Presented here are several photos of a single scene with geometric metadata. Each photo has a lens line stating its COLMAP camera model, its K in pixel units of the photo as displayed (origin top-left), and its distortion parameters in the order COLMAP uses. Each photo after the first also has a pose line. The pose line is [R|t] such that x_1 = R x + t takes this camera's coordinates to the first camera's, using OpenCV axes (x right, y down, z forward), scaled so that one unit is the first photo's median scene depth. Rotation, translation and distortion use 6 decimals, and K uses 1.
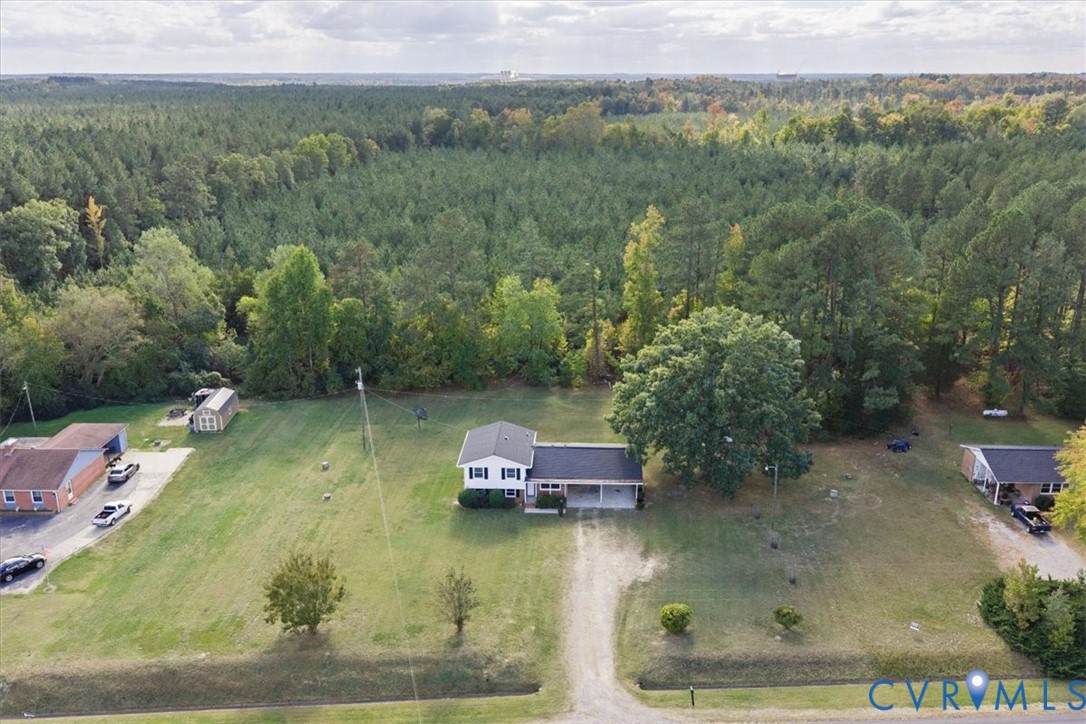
lens RADIAL K [[895.6, 0, 543.0], [0, 895.6, 359.1], [0, 0, 1]] dist [0.014622, -0.021510]
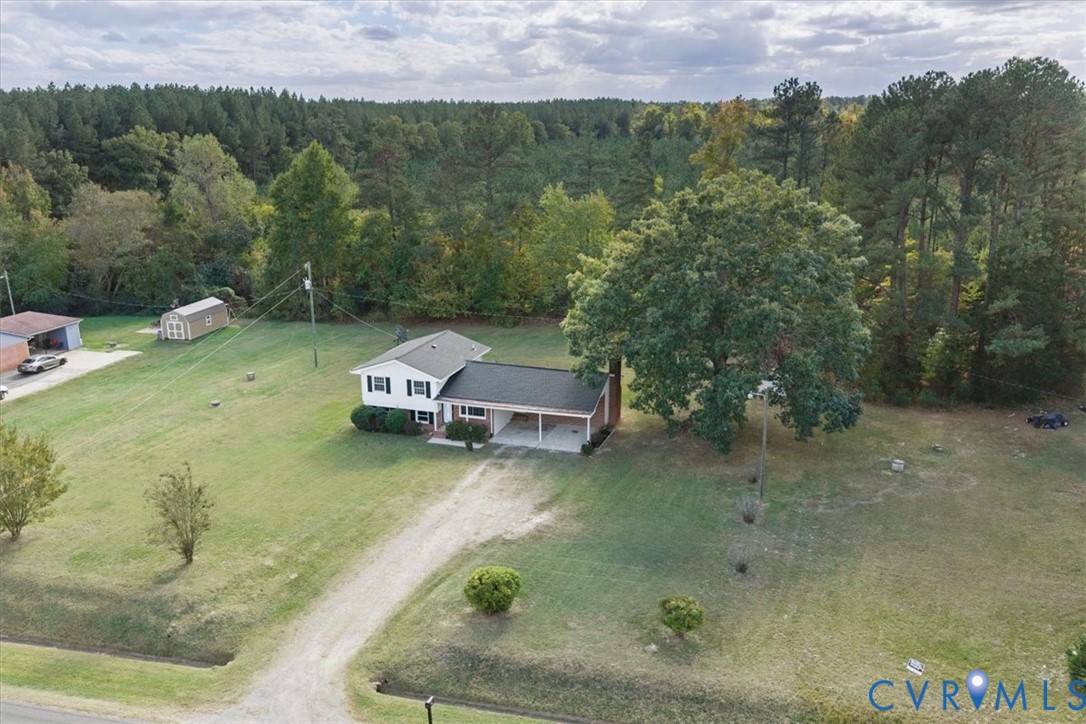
lens RADIAL K [[895.6, 0, 541.4], [0, 895.6, 365.0], [0, 0, 1]] dist [0.014622, -0.021510]
pose [[0.960974, 0.074066, -0.266540, 0.260174], [-0.080531, 0.996662, -0.013391, 0.114357], [0.264659, 0.034333, 0.963731, 0.335921]]
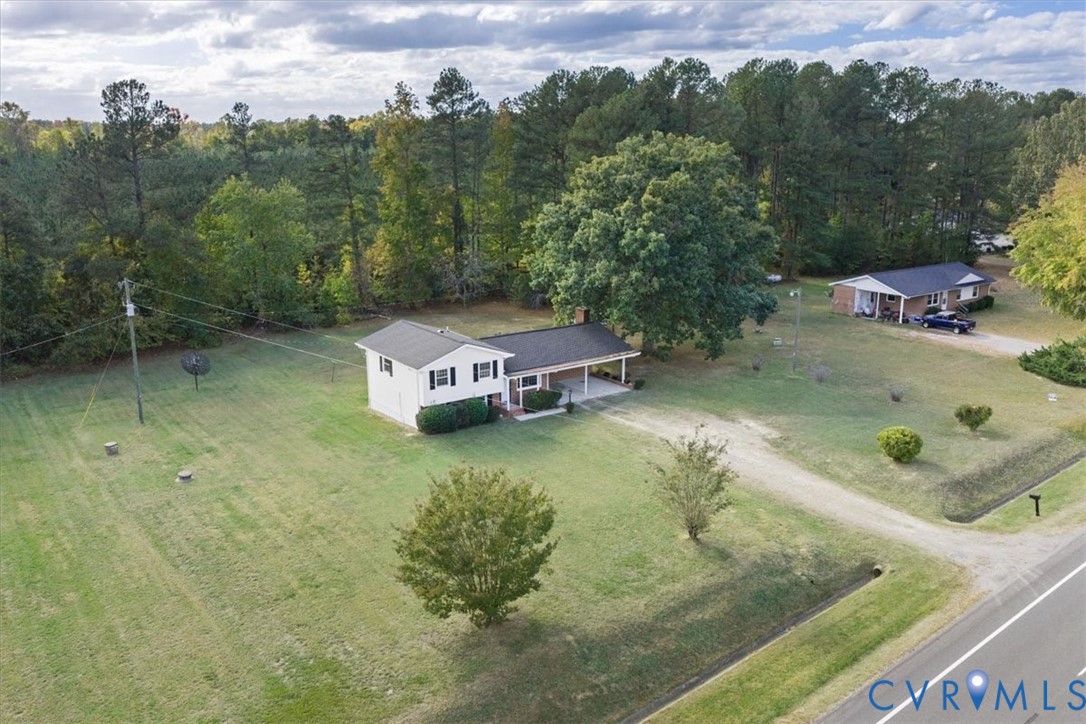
lens RADIAL K [[895.6, 0, 544.2], [0, 895.6, 359.7], [0, 0, 1]] dist [0.014622, -0.021510]
pose [[0.791958, -0.148209, 0.592314, -0.410090], [0.181171, 0.983444, 0.003842, 0.129343], [-0.583077, 0.104267, 0.805698, 0.446913]]
